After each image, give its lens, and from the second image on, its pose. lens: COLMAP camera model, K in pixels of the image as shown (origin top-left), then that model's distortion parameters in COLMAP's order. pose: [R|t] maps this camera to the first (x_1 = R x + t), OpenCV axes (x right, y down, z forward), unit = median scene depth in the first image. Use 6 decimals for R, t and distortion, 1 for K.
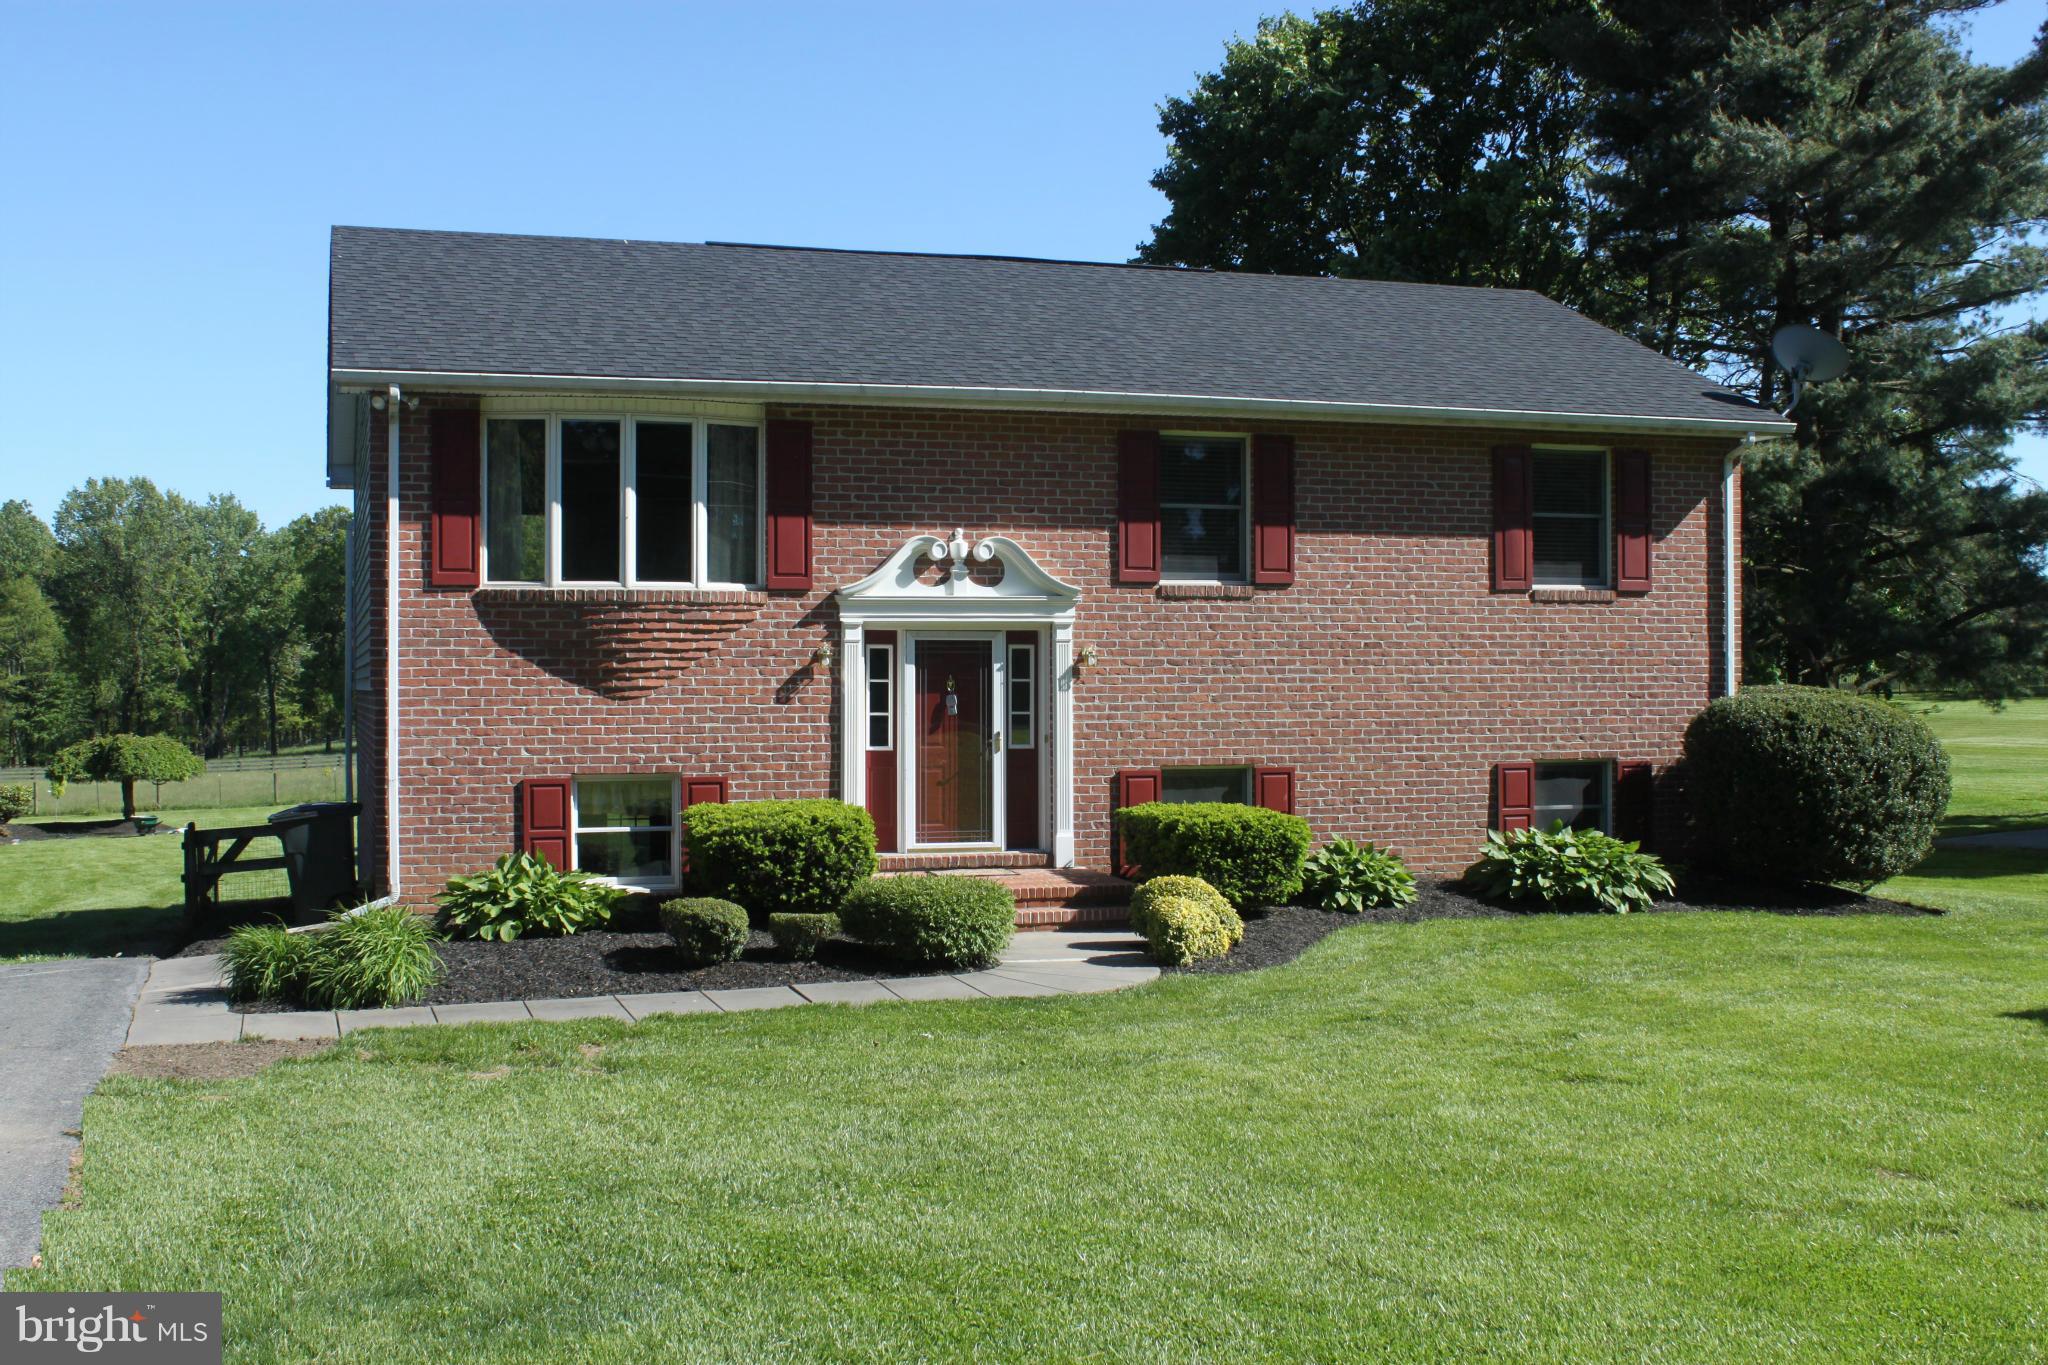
lens RADIAL K [[1712.6, 0, 1025.0], [0, 1712.6, 683.8], [0, 0, 1]] dist [-0.071112, 0.009813]
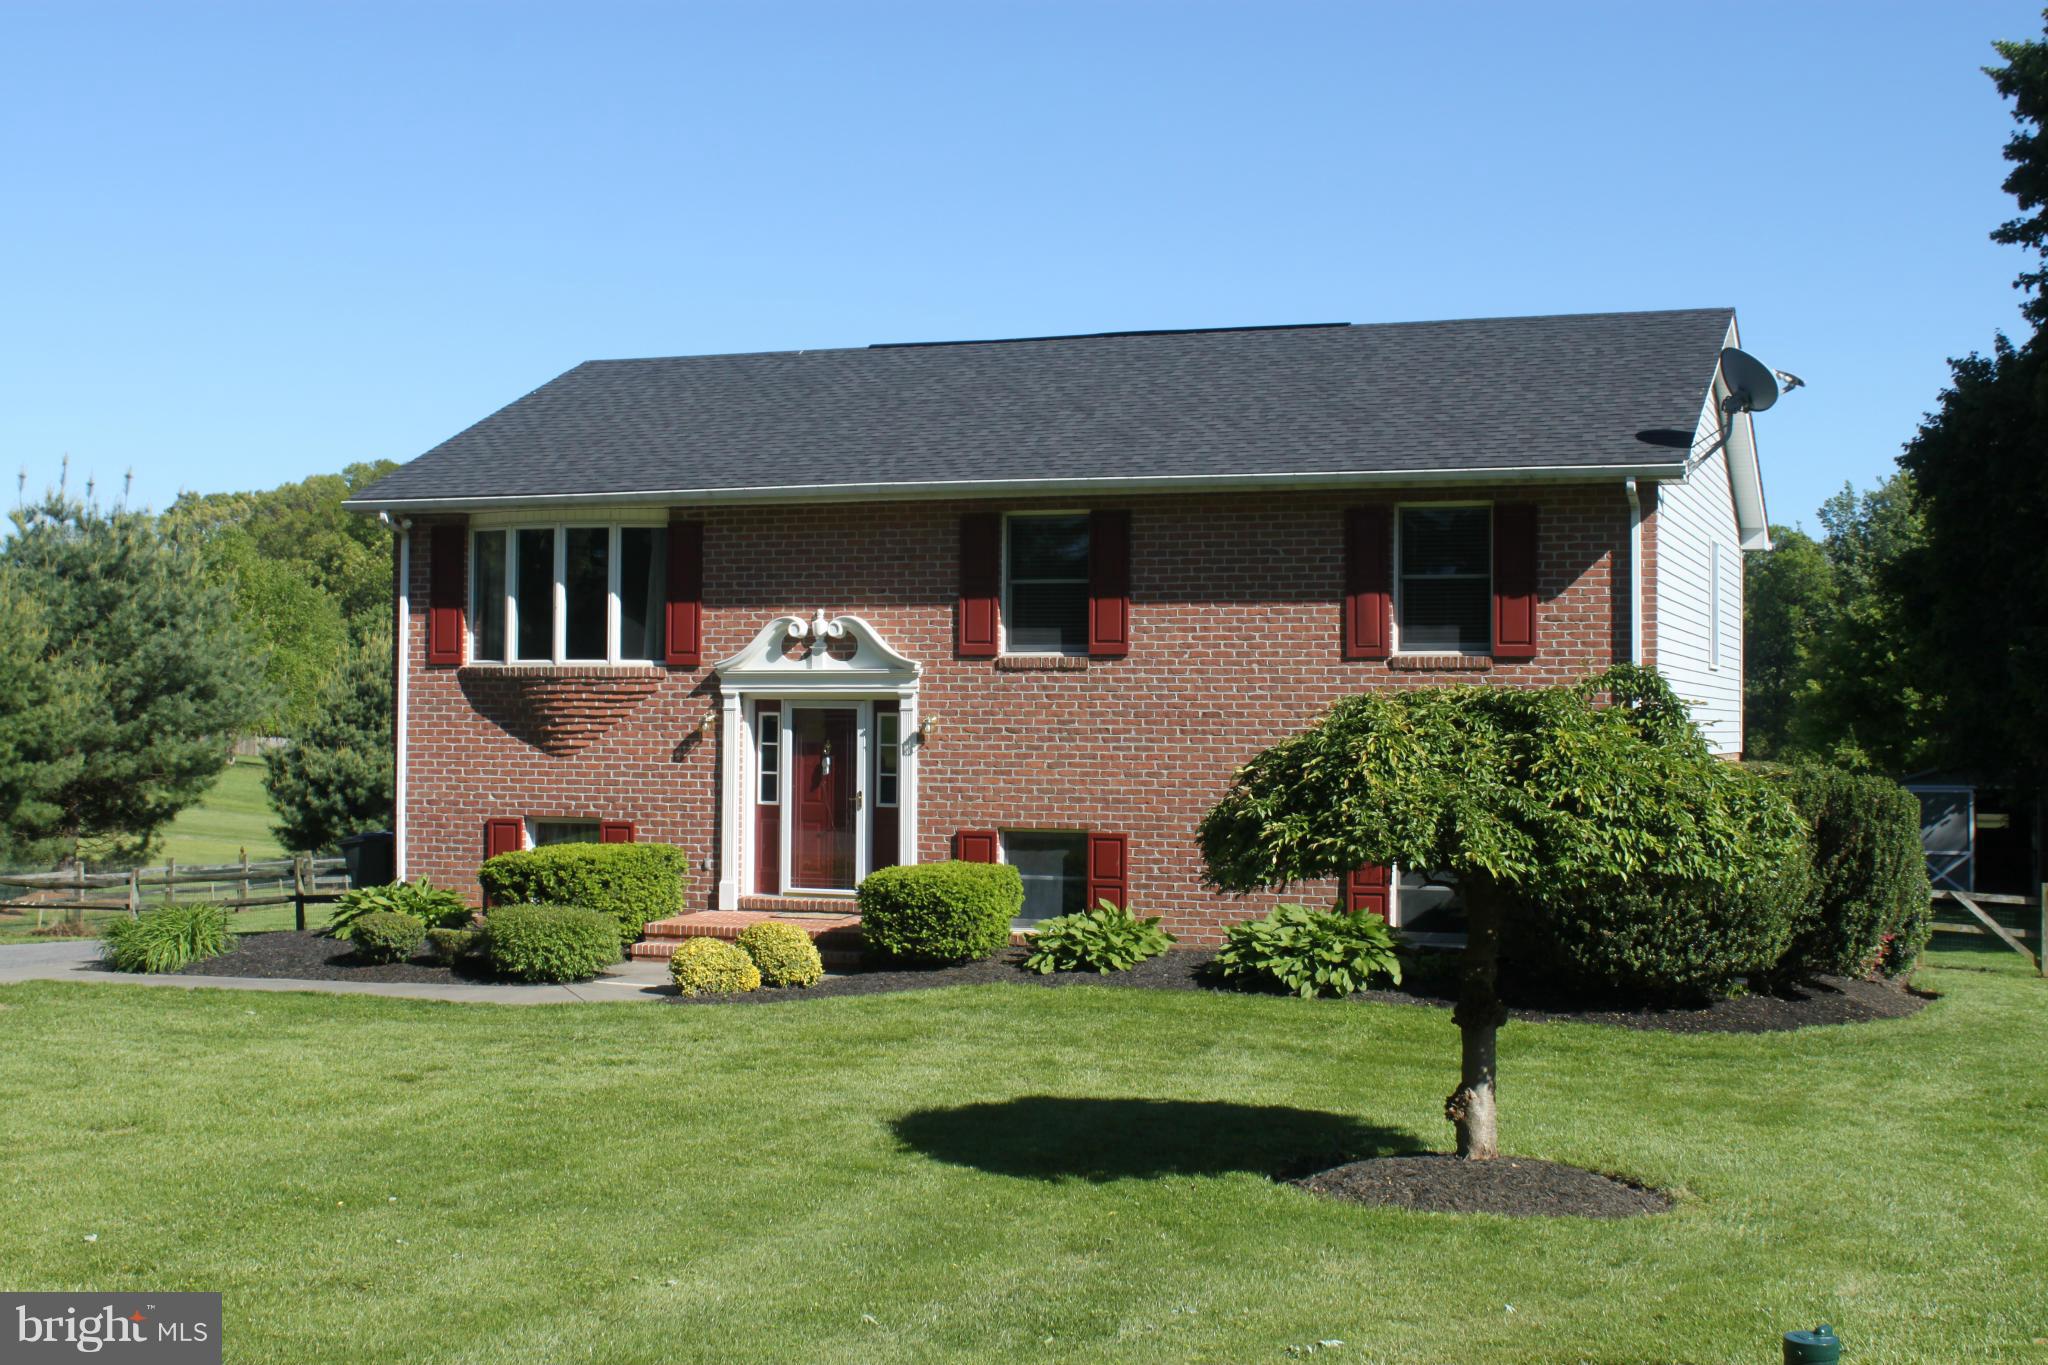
lens RADIAL K [[1712.6, 0, 1025.8], [0, 1712.6, 689.3], [0, 0, 1]] dist [-0.071112, 0.009813]
pose [[0.887853, -0.001707, -0.460124, 0.590140], [-0.013205, 0.999487, -0.029188, -0.007042], [0.459937, 0.031991, 0.887375, 0.065828]]
